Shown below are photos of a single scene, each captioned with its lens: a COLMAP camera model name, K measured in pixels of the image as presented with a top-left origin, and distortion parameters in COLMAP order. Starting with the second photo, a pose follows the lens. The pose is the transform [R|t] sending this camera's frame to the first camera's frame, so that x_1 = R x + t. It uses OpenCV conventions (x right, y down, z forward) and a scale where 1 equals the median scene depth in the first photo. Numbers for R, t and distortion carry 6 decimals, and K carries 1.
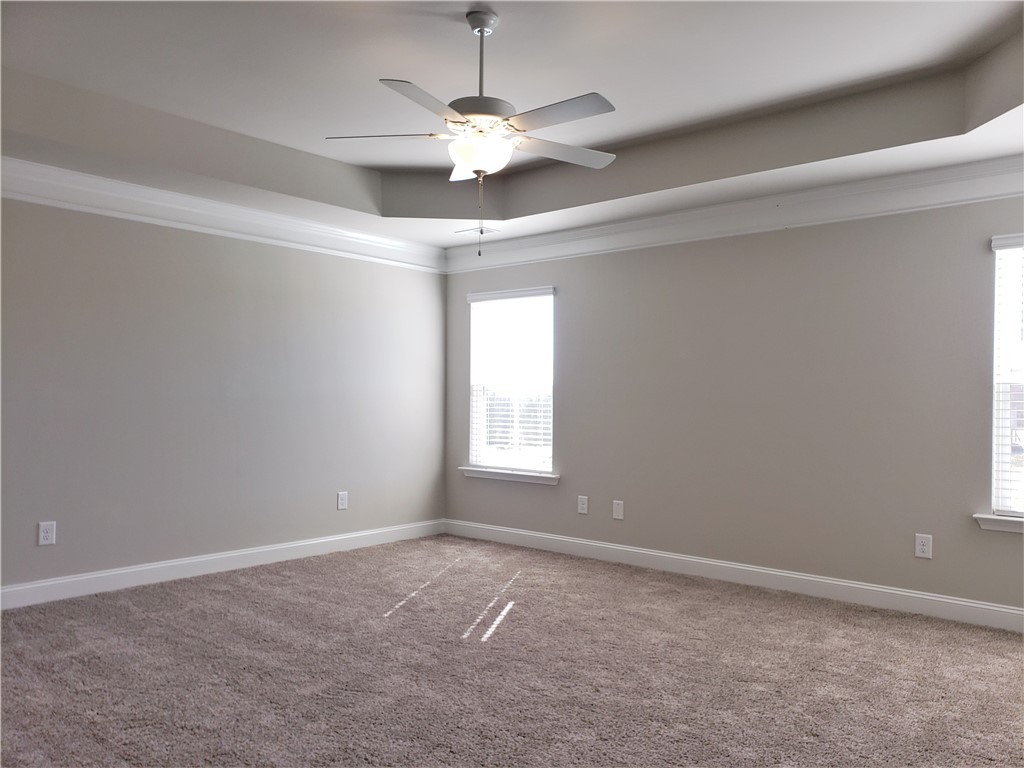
lens RADIAL K [[810.6, 0, 512.0], [0, 810.6, 384.0], [0, 0, 1]] dist [0.116466, -0.183319]
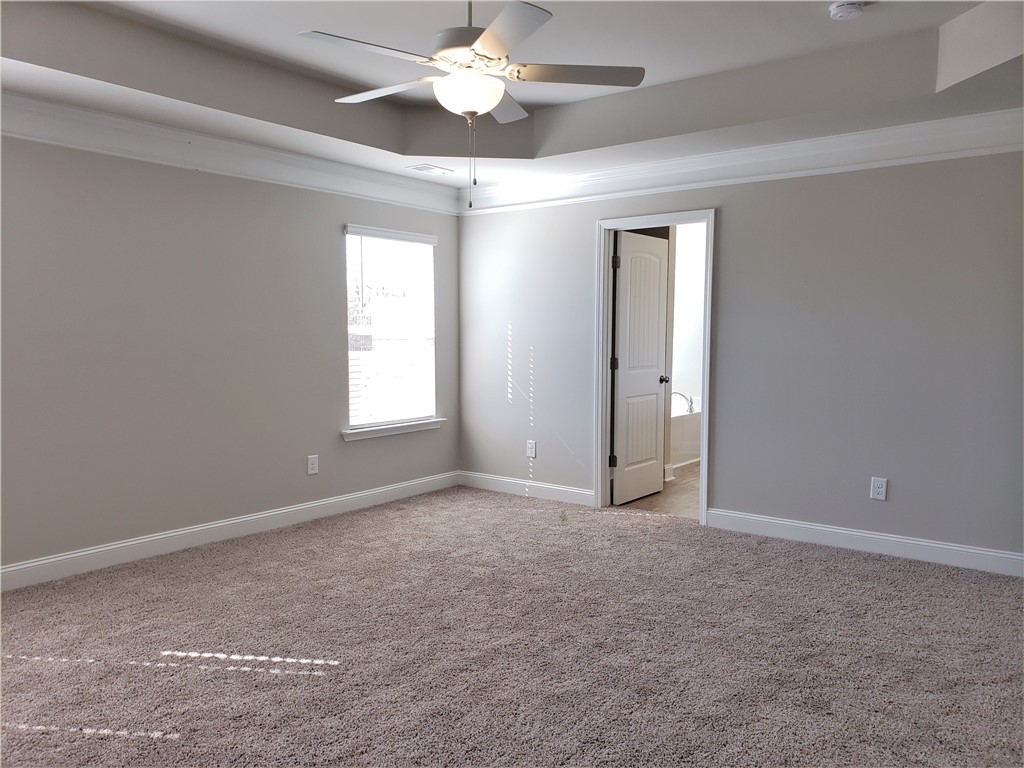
lens RADIAL K [[829.8, 0, 510.8], [0, 829.8, 394.2], [0, 0, 1]] dist [0.112104, -0.201368]
pose [[-0.068708, -0.091707, 0.993413, -0.755334], [-0.018358, 0.995714, 0.090650, -0.029064], [-0.997468, -0.012008, -0.070097, 0.783522]]
